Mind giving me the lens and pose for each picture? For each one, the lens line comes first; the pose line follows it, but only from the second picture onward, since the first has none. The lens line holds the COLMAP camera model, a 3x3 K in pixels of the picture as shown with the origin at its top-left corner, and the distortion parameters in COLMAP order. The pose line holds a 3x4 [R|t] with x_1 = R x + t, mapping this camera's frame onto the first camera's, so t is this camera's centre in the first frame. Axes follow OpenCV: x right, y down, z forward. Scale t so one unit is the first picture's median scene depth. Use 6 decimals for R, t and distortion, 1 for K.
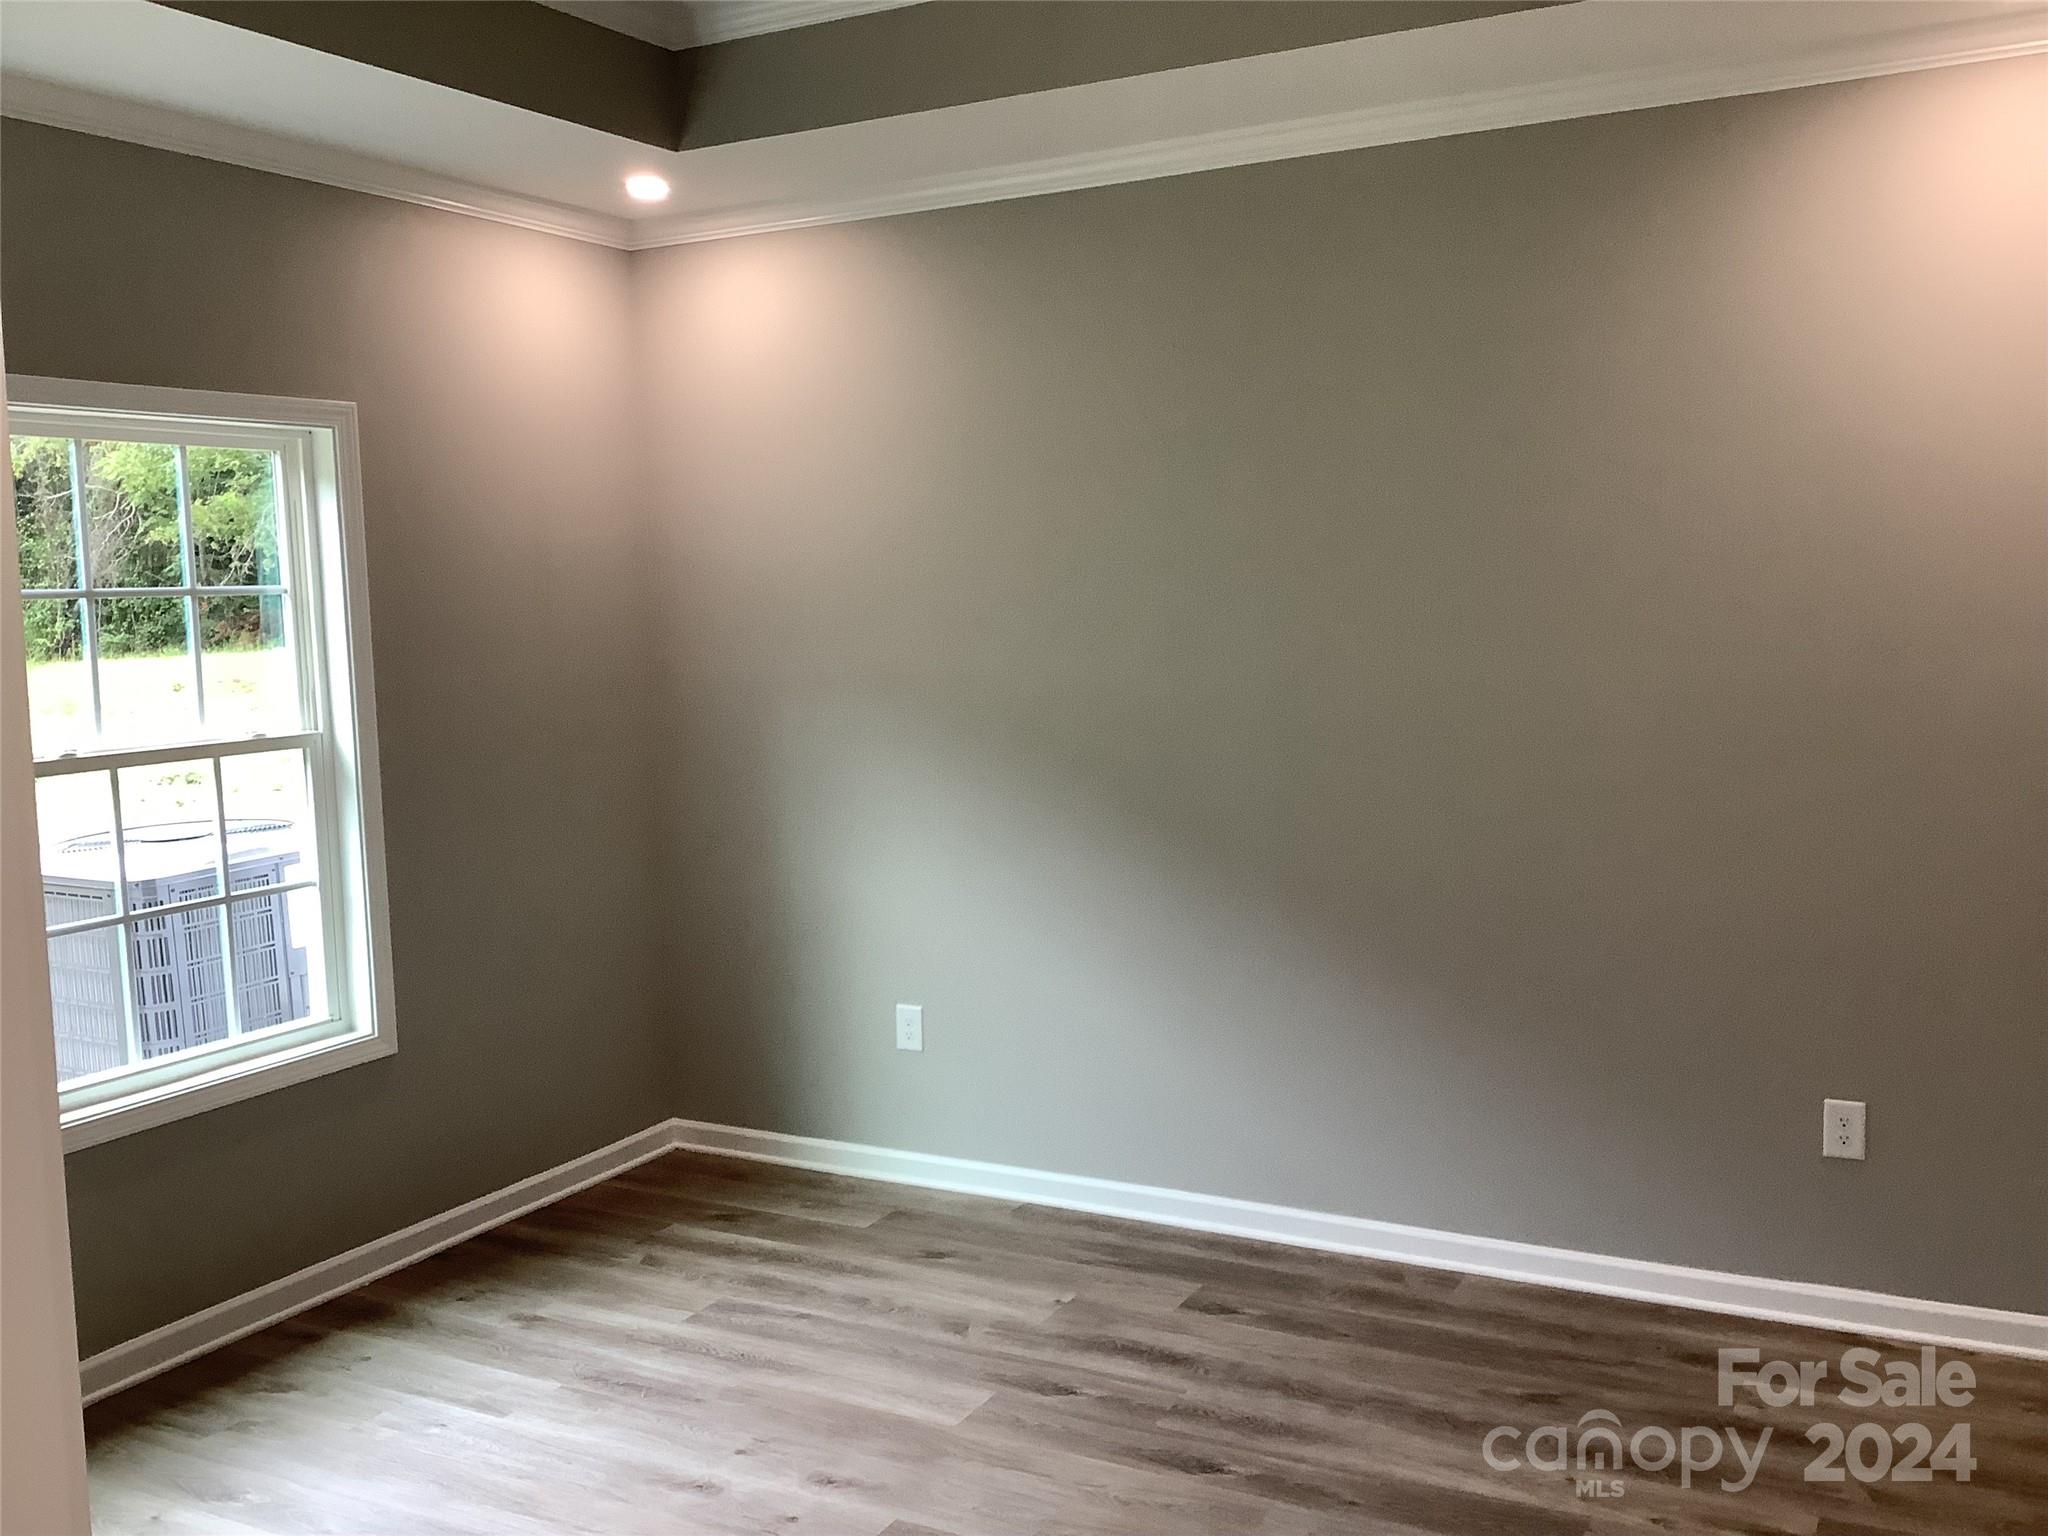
lens RADIAL K [[1862.3, 0, 1016.5], [0, 1862.3, 773.4], [0, 0, 1]] dist [0.012868, 0.000000]
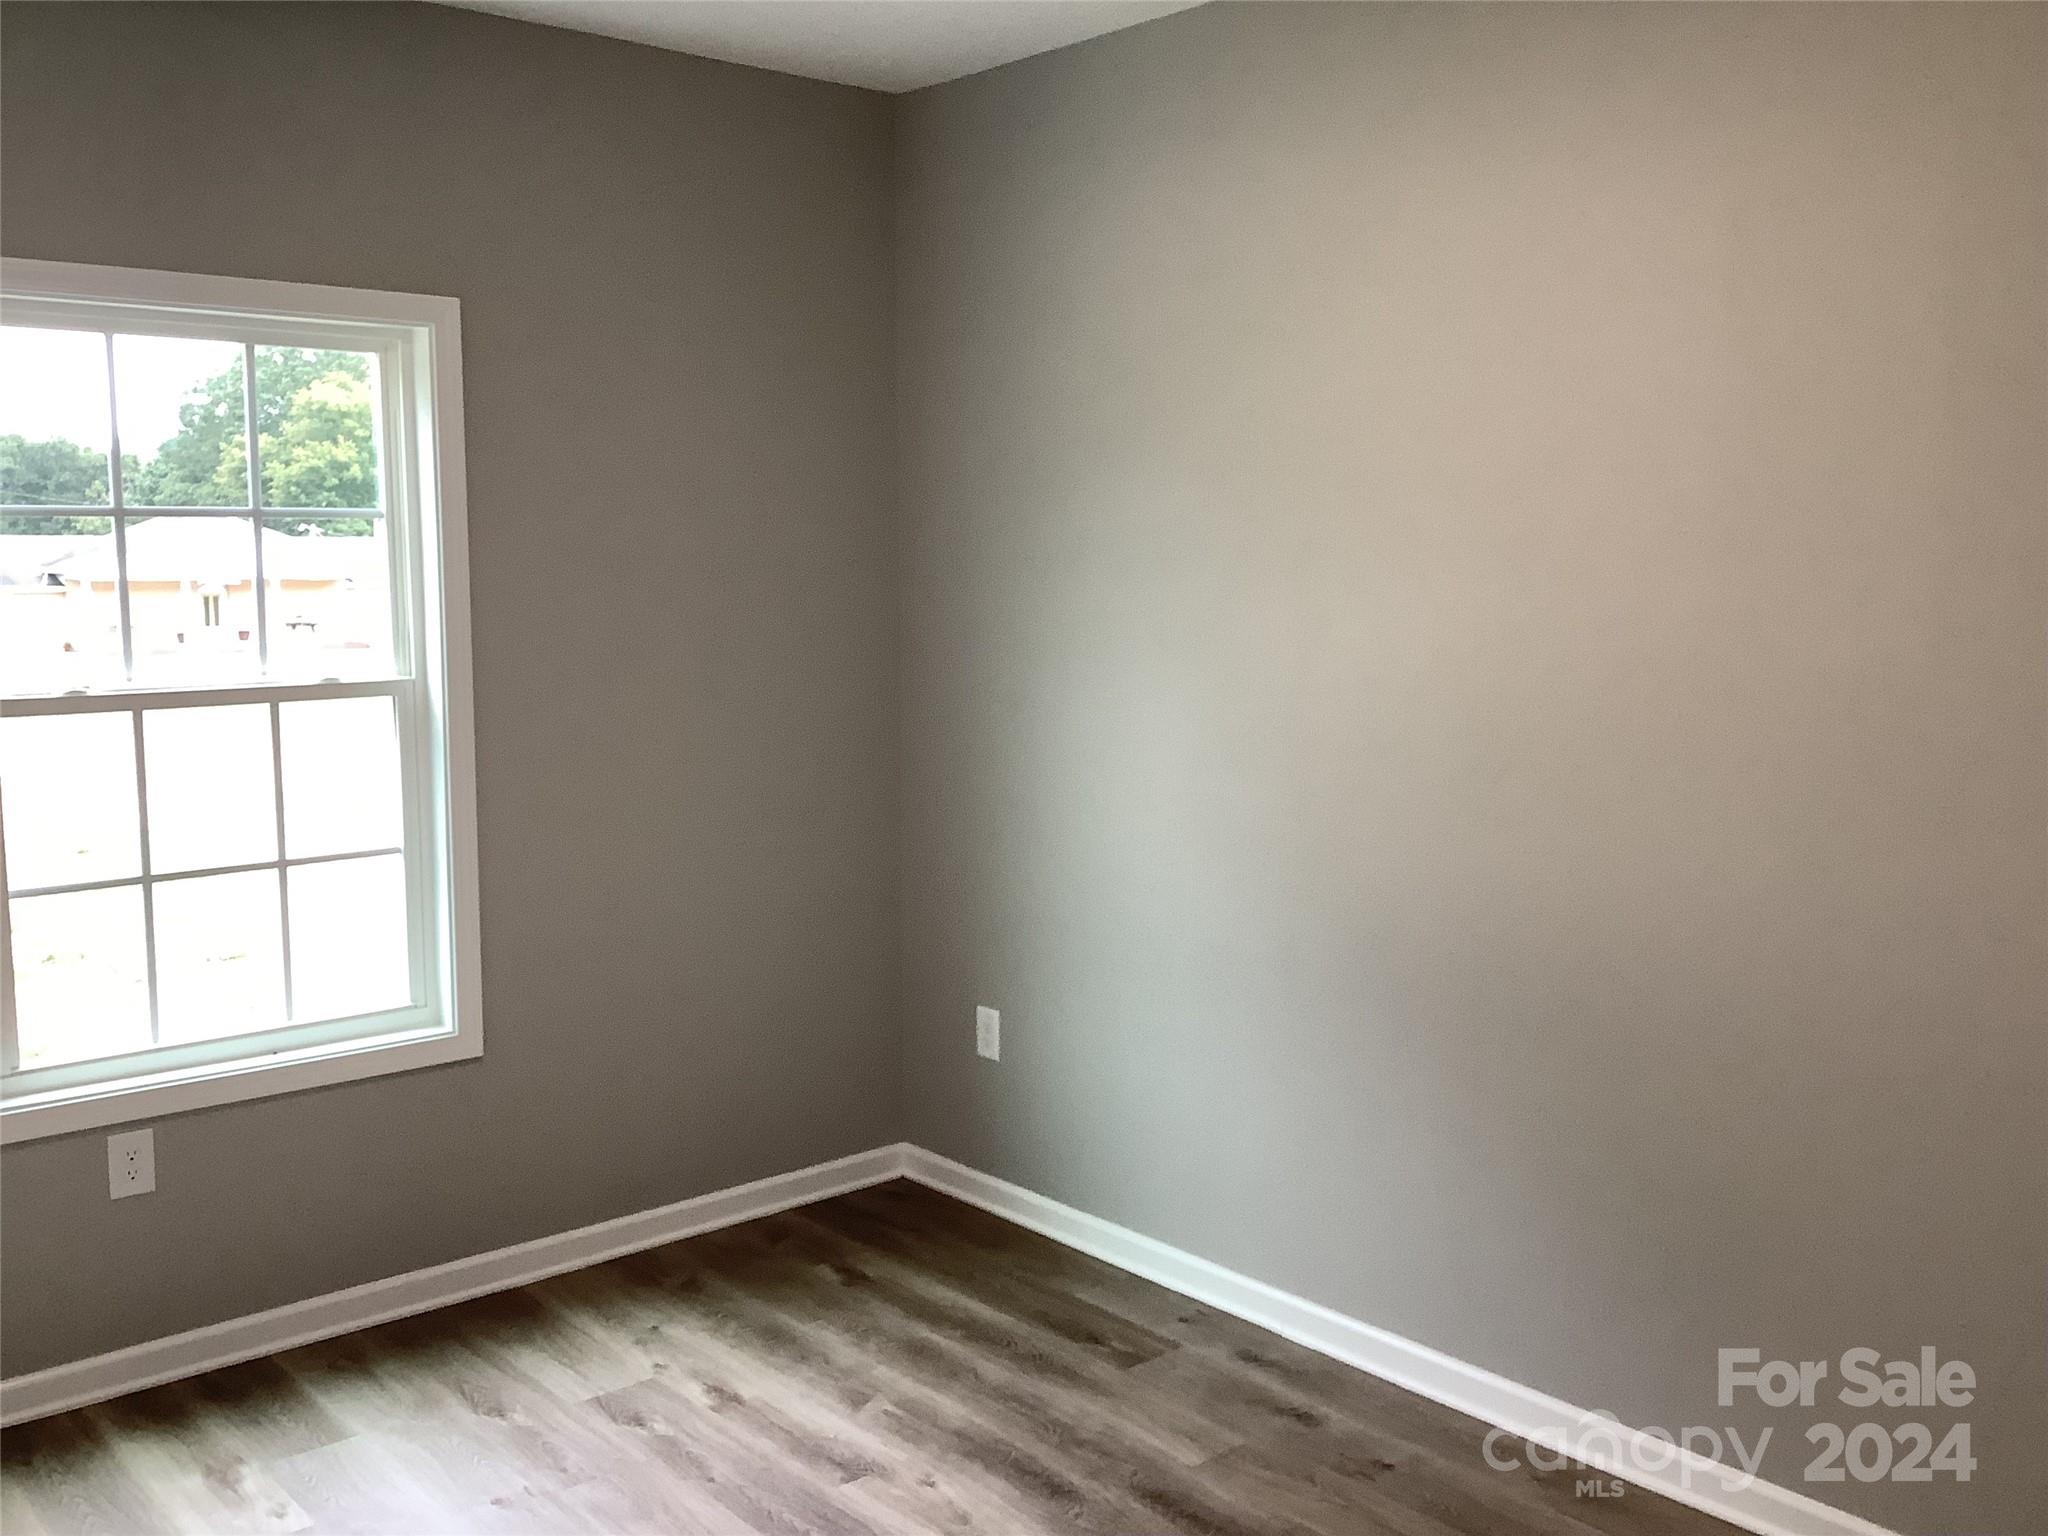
lens RADIAL K [[1862.3, 0, 1028.0], [0, 1862.3, 757.7], [0, 0, 1]] dist [0.012868, 0.000000]
pose [[0.940017, 0.073465, -0.333123, 0.189051], [-0.064974, 0.997216, 0.036573, -0.035963], [0.334883, -0.012735, 0.942174, 0.275280]]
